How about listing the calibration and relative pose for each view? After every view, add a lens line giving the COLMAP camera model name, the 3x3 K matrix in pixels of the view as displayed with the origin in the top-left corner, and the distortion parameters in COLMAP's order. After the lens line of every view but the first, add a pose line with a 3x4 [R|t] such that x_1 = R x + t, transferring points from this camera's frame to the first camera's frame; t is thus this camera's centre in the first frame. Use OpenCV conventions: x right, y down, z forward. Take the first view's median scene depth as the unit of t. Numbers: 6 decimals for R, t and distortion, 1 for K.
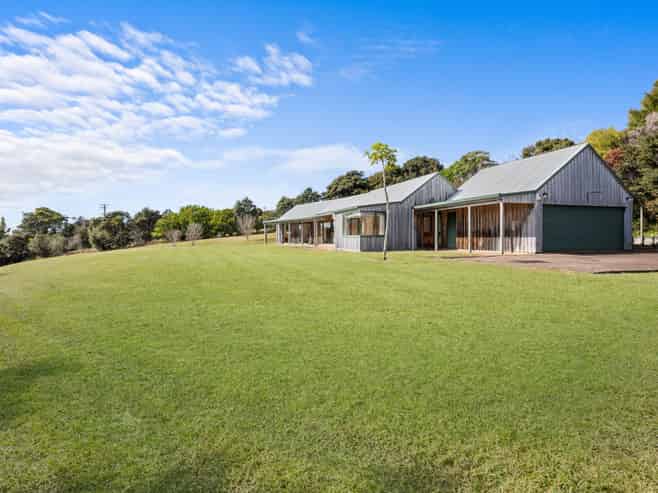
lens RADIAL K [[311.8, 0, 328.9], [0, 311.8, 245.0], [0, 0, 1]] dist [0.005000, 0.000300]
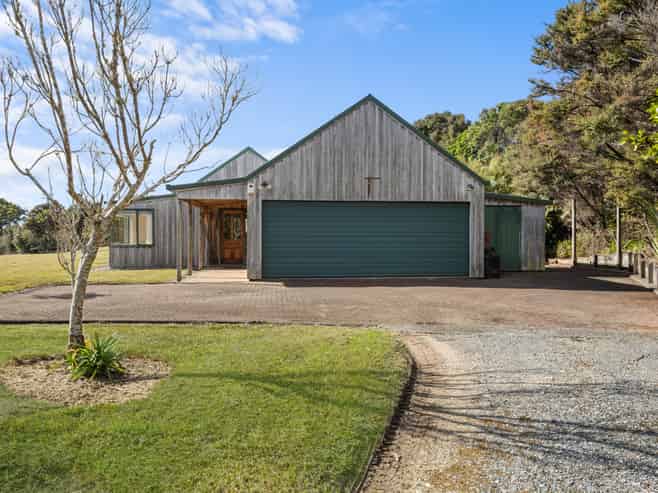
lens RADIAL K [[463.3, 0, 329.0], [0, 463.3, 247.1], [0, 0, 1]] dist [-0.003338, -0.000806]
pose [[0.980680, 0.009829, -0.195373, 0.809021], [-0.010201, 0.999948, -0.000901, -0.032510], [0.195354, 0.002877, 0.980728, 0.111550]]
